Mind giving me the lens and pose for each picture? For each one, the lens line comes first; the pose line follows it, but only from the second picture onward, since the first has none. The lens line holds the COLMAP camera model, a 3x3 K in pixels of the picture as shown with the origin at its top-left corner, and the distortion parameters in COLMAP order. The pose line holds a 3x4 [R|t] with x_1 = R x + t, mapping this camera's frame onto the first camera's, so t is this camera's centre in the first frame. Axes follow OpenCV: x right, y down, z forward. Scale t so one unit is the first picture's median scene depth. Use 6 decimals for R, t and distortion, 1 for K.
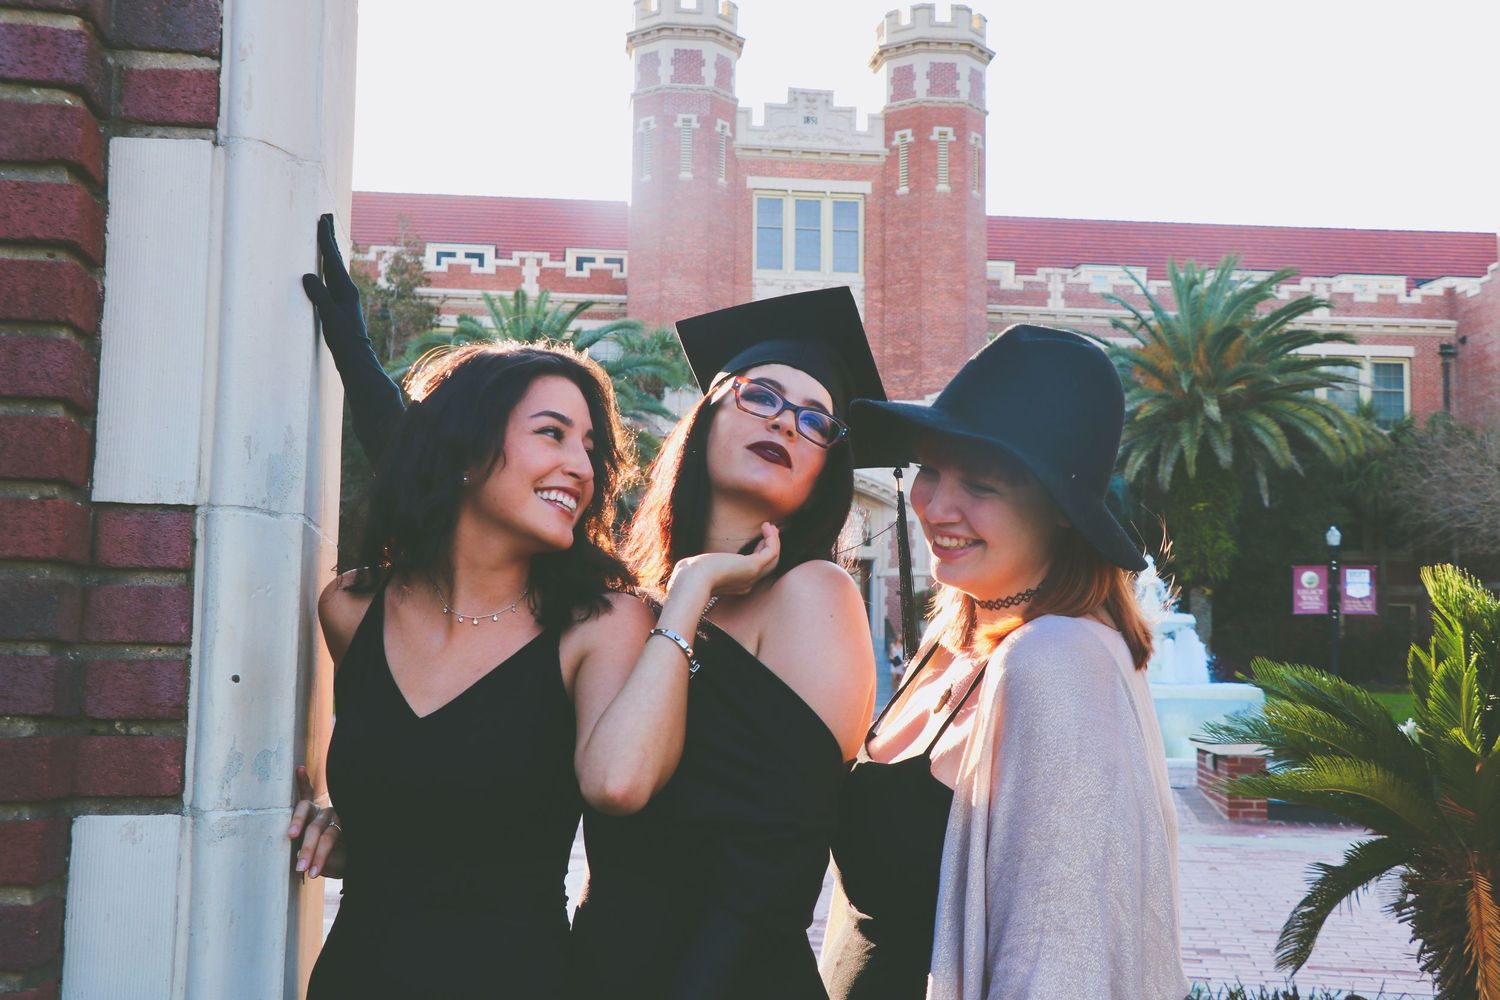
lens RADIAL K [[1906.3, 0, 750.0], [0, 1906.3, 500.0], [0, 0, 1]] dist [-0.024483, 0.487568]
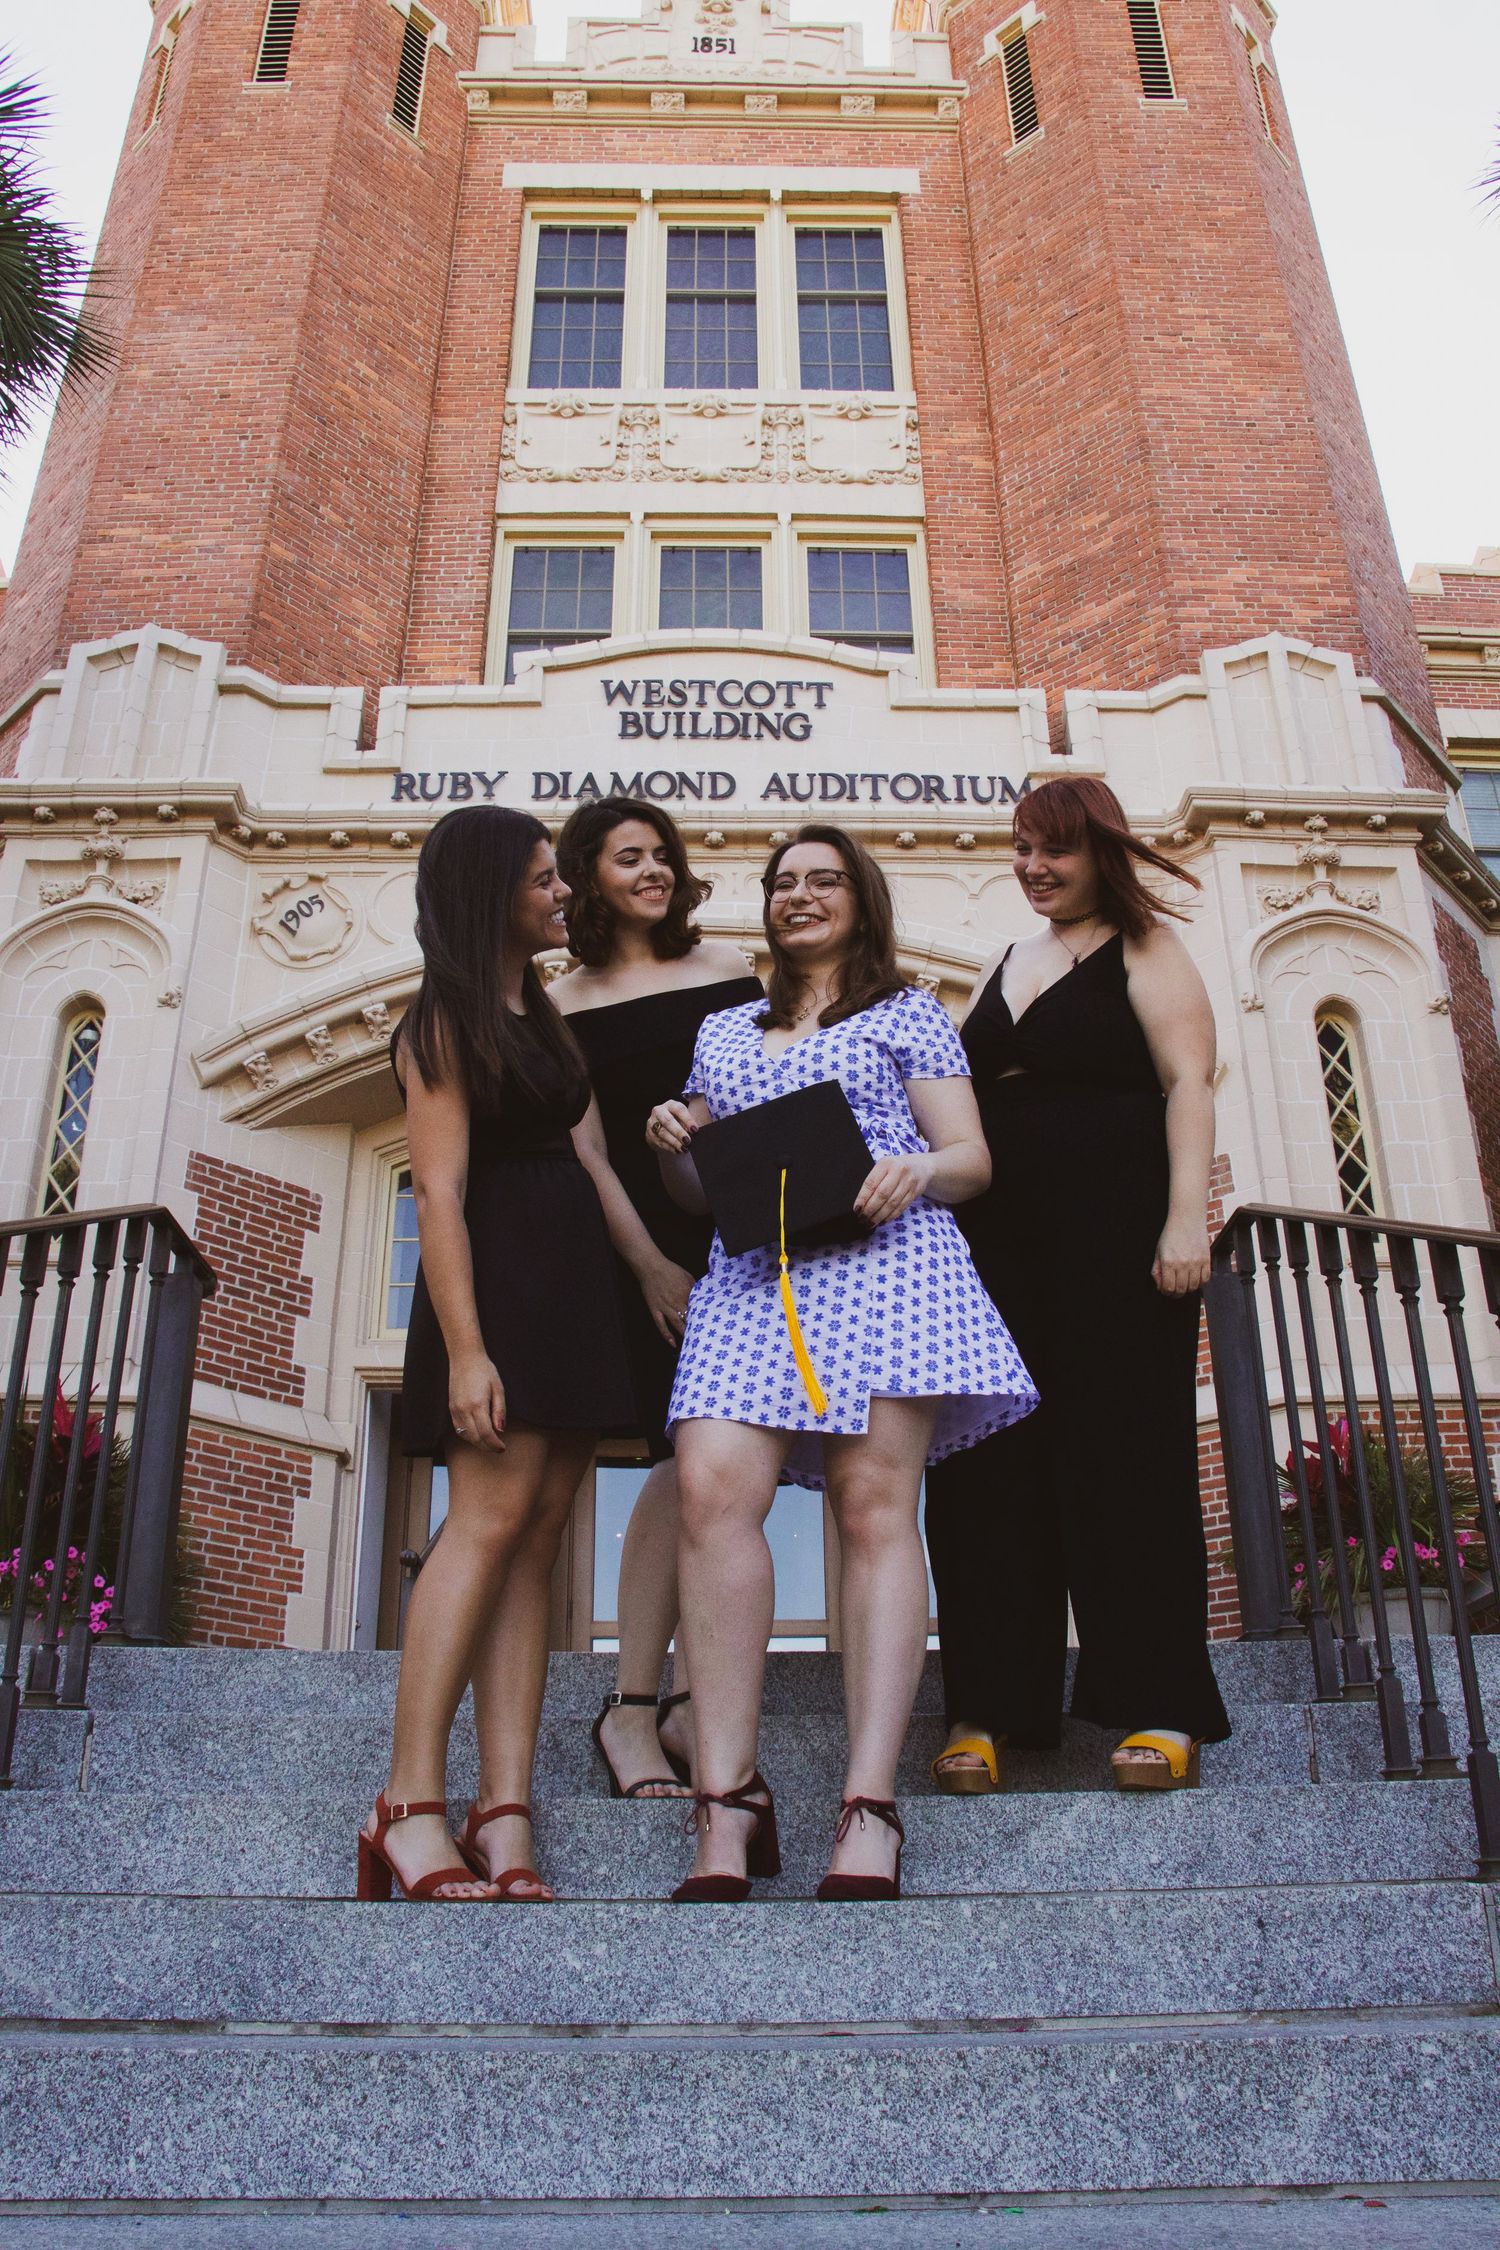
lens RADIAL K [[1804.9, 0, 750.0], [0, 1804.9, 1125.0], [0, 0, 1]] dist [-0.172056, 0.196314]
pose [[0.995492, -0.059084, -0.074191, 0.048697], [0.029845, 0.937659, -0.346274, 0.070452], [0.090025, 0.342499, 0.935195, 0.792143]]
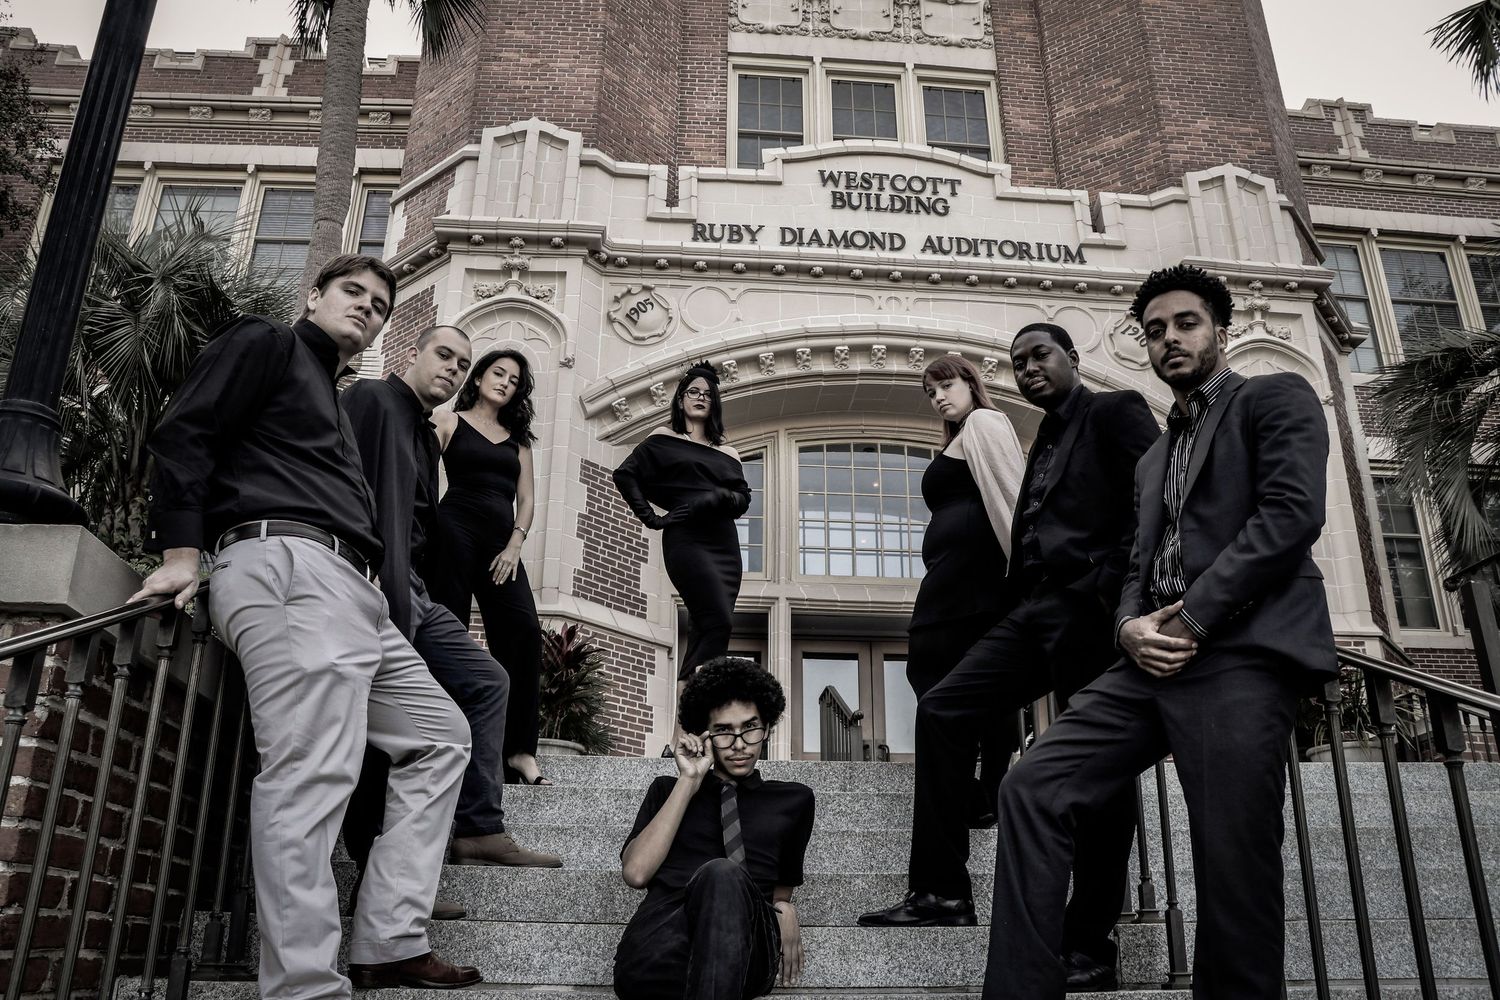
lens RADIAL K [[1203.3, 0, 750.0], [0, 1203.3, 500.0], [0, 0, 1]] dist [-0.172056, 0.196314]
pose [[0.999381, -0.018294, -0.030049, 0.011382], [0.008905, 0.957888, -0.287005, 0.071465], [0.034034, 0.286560, 0.957458, 0.772583]]
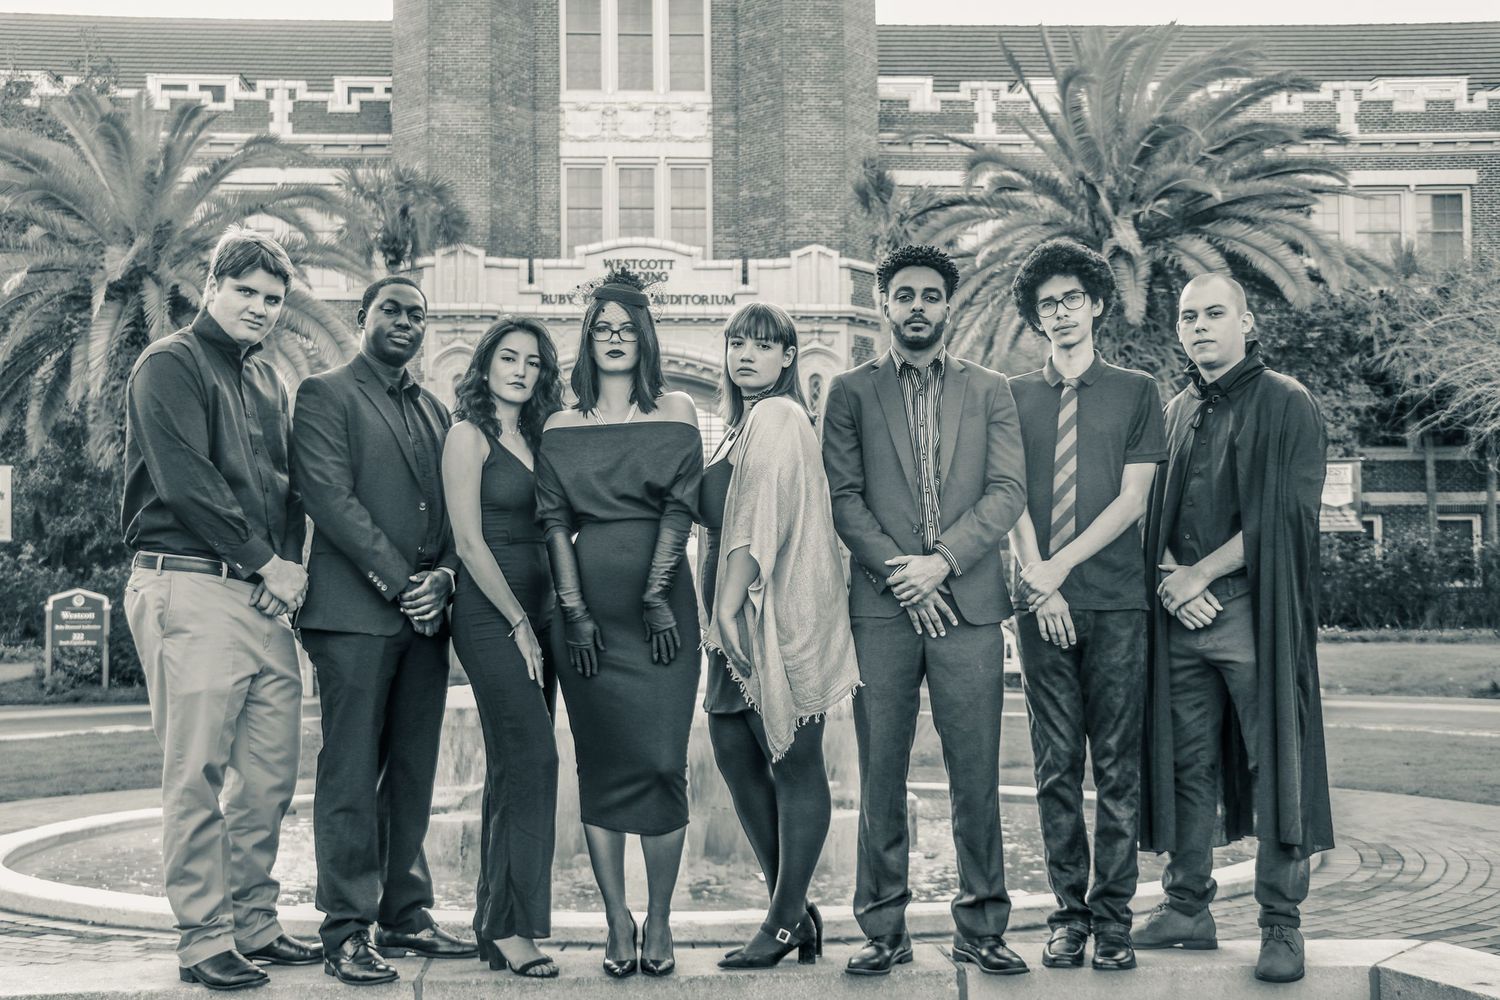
lens RADIAL K [[1991.8, 0, 750.0], [0, 1991.8, 500.0], [0, 0, 1]] dist [-0.012775, 0.530110]
pose [[0.998151, -0.024818, -0.055485, 0.113843], [0.026750, 0.999052, 0.034350, 0.014513], [0.054580, -0.035771, 0.997868, 0.216994]]
